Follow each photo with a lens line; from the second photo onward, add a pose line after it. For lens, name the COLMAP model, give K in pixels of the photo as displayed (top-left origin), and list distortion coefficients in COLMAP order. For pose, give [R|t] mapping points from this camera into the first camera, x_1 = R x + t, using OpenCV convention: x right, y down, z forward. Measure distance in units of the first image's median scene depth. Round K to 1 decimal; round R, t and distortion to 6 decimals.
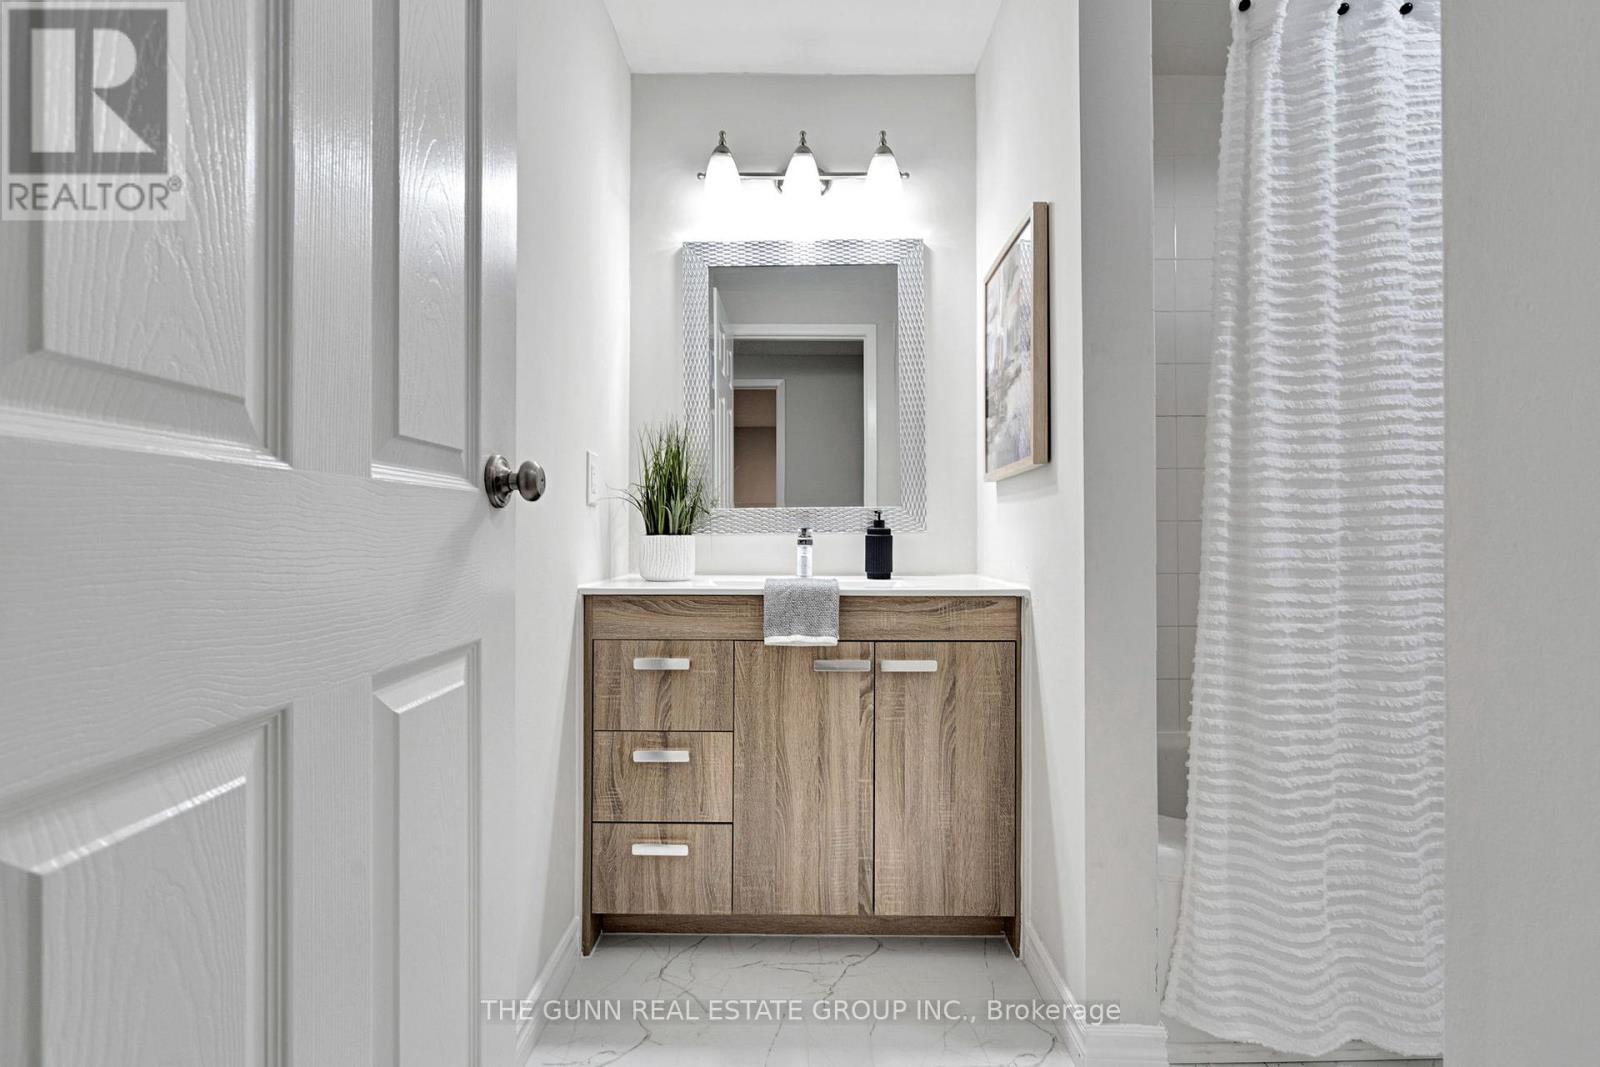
lens RADIAL K [[725.1, 0, 803.2], [0, 725.1, 533.5], [0, 0, 1]] dist [-0.002811, 0.000800]
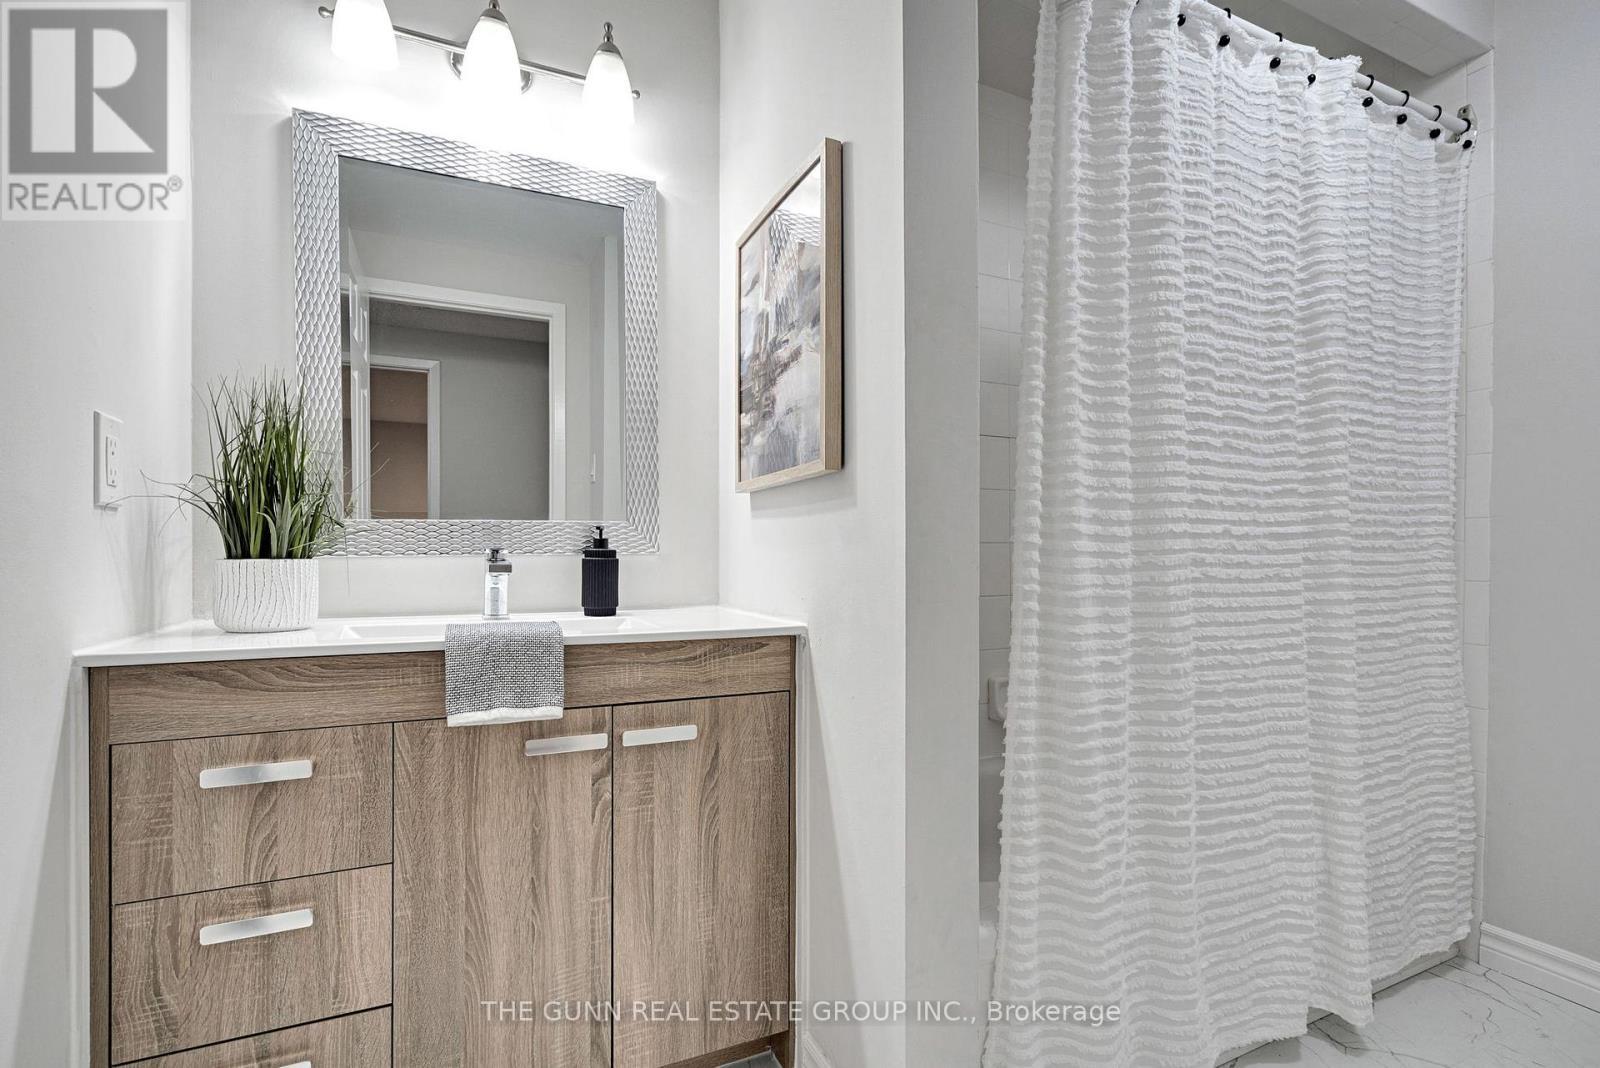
lens RADIAL K [[747.6, 0, 798.7], [0, 747.6, 561.1], [0, 0, 1]] dist [-0.008236, 0.005404]
pose [[0.905307, -0.002683, 0.424749, -0.050141], [-0.001977, 0.999943, 0.010529, -0.004150], [-0.424753, -0.010371, 0.905250, 0.246420]]
